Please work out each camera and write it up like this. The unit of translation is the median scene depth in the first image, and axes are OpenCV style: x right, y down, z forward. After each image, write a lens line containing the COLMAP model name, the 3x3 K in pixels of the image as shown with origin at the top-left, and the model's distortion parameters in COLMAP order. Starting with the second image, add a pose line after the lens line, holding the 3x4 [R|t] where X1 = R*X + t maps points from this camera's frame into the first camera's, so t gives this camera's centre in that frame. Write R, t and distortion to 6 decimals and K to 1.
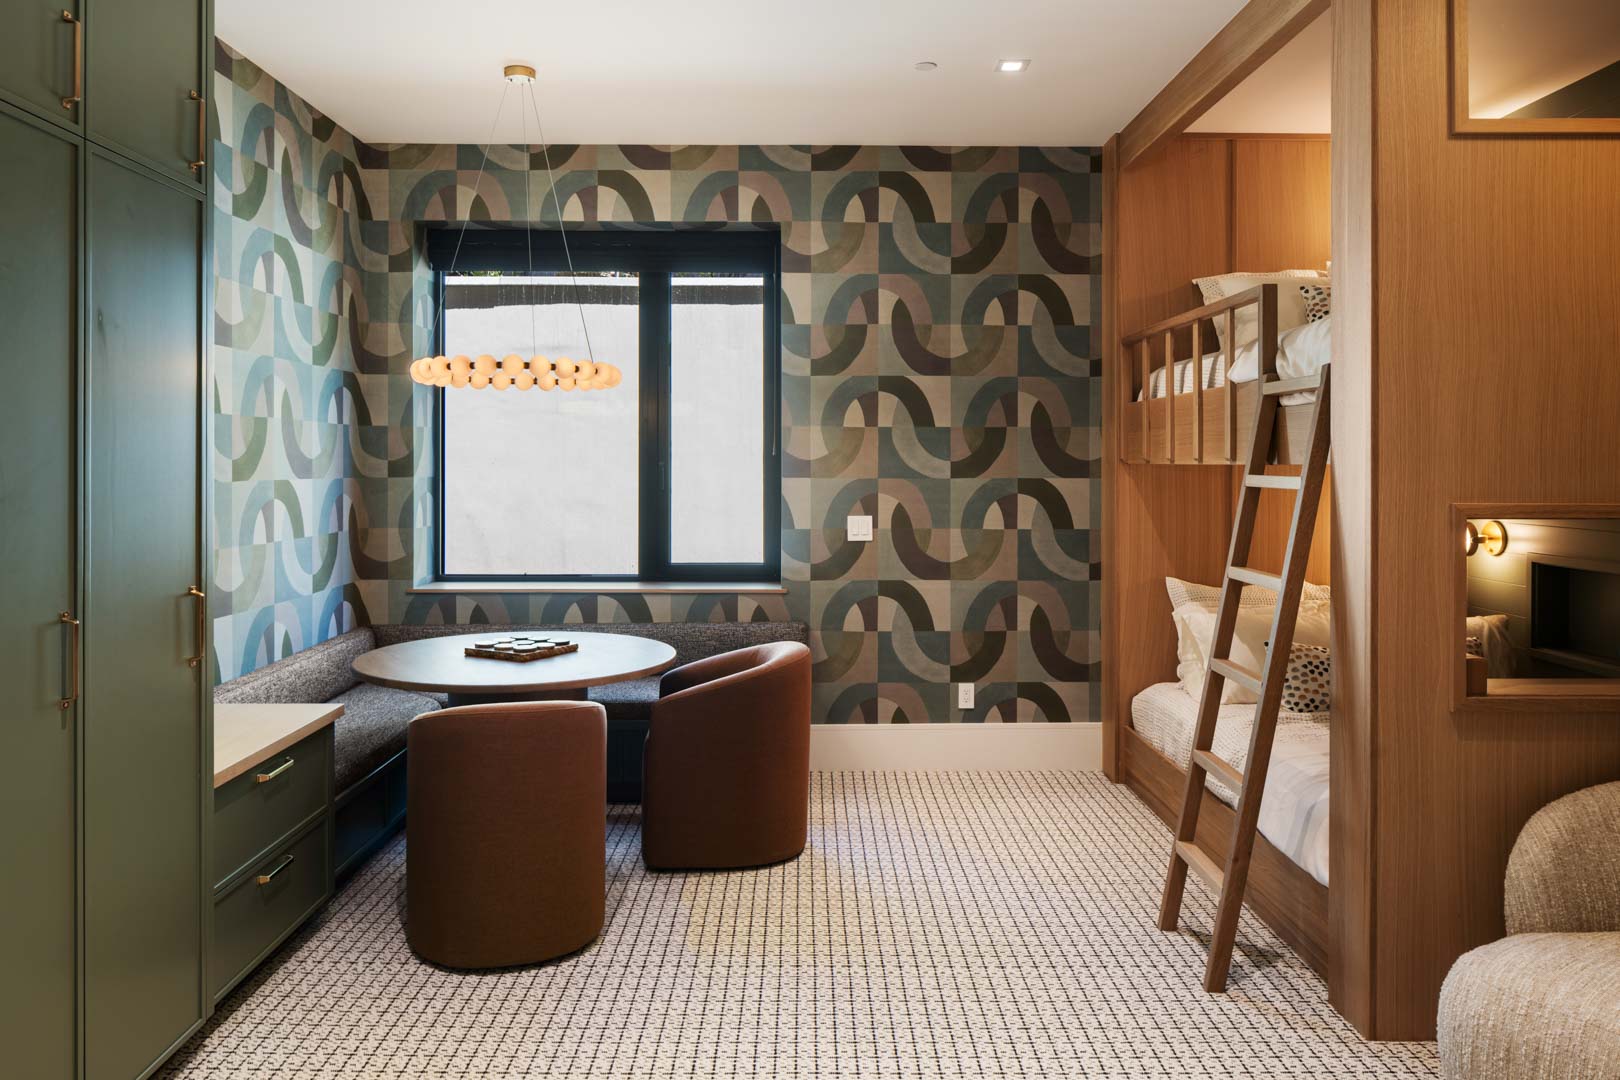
lens RADIAL K [[1111.8, 0, 826.8], [0, 1111.8, 454.3], [0, 0, 1]] dist [-0.003132, 0.000098]
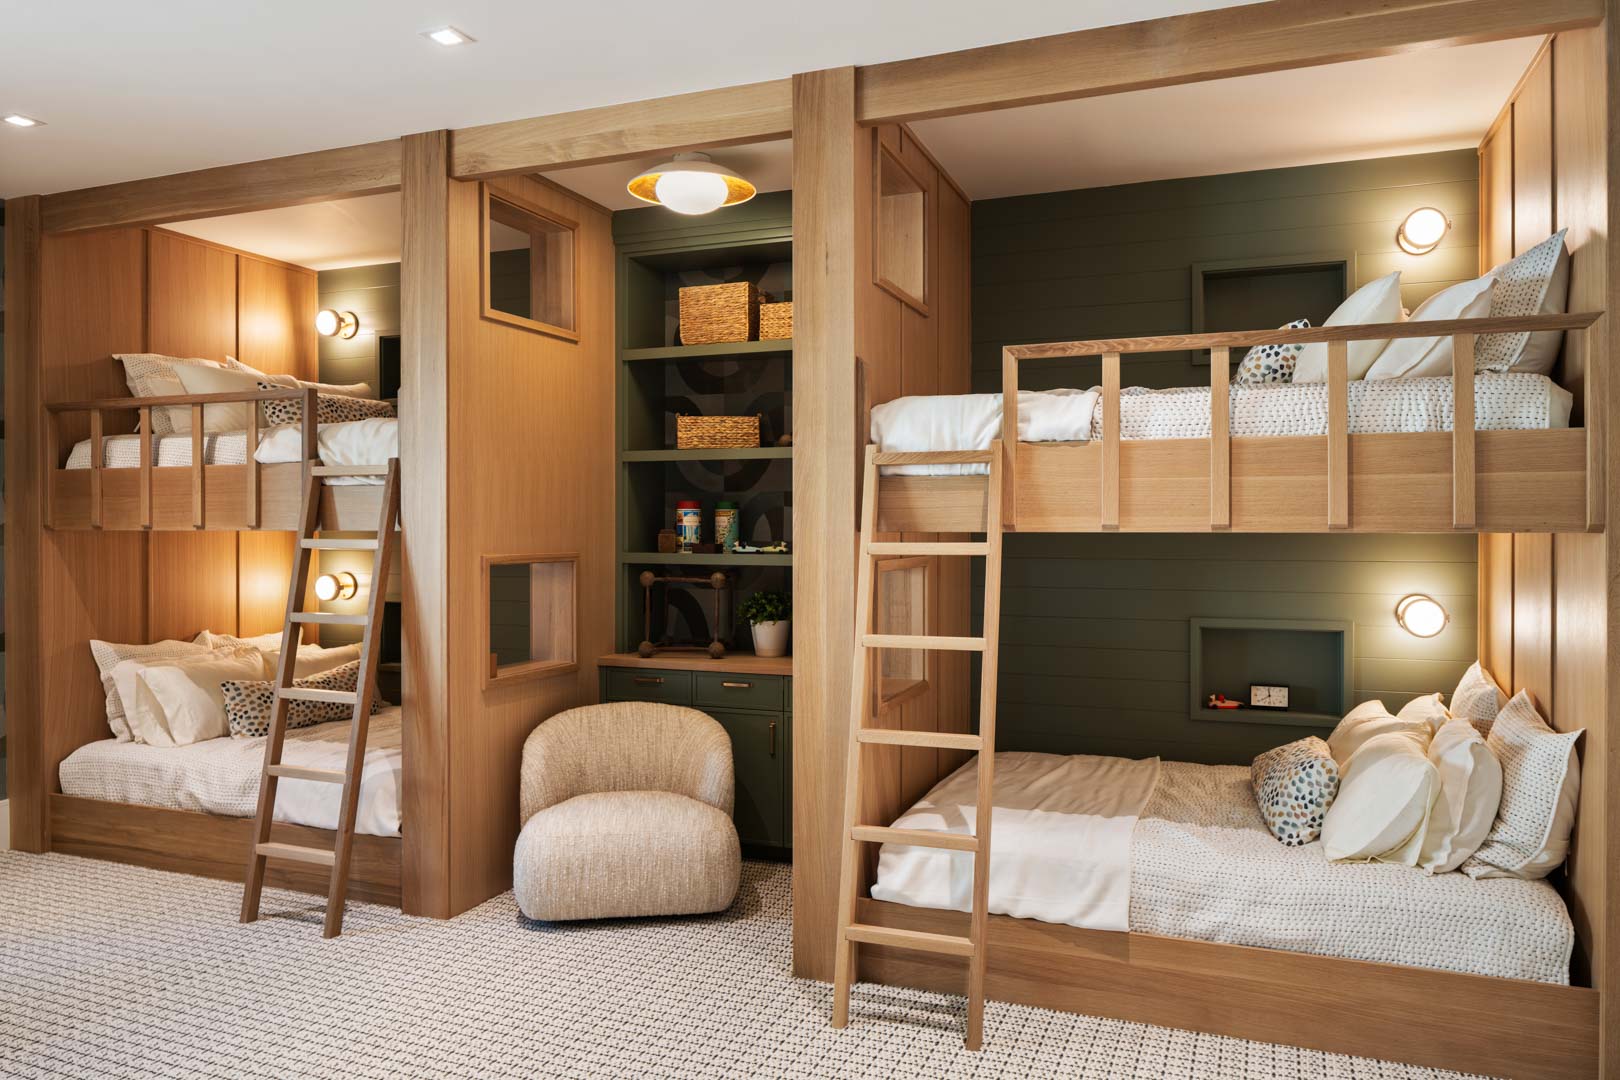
lens RADIAL K [[1099.0, 0, 805.2], [0, 1099.0, 500.9], [0, 0, 1]] dist [-0.002653, 0.000245]
pose [[0.383467, 0.022386, 0.923283, -0.533403], [-0.007592, 0.999749, -0.021086, -0.002500], [-0.923523, 0.001076, 0.383540, -0.001715]]
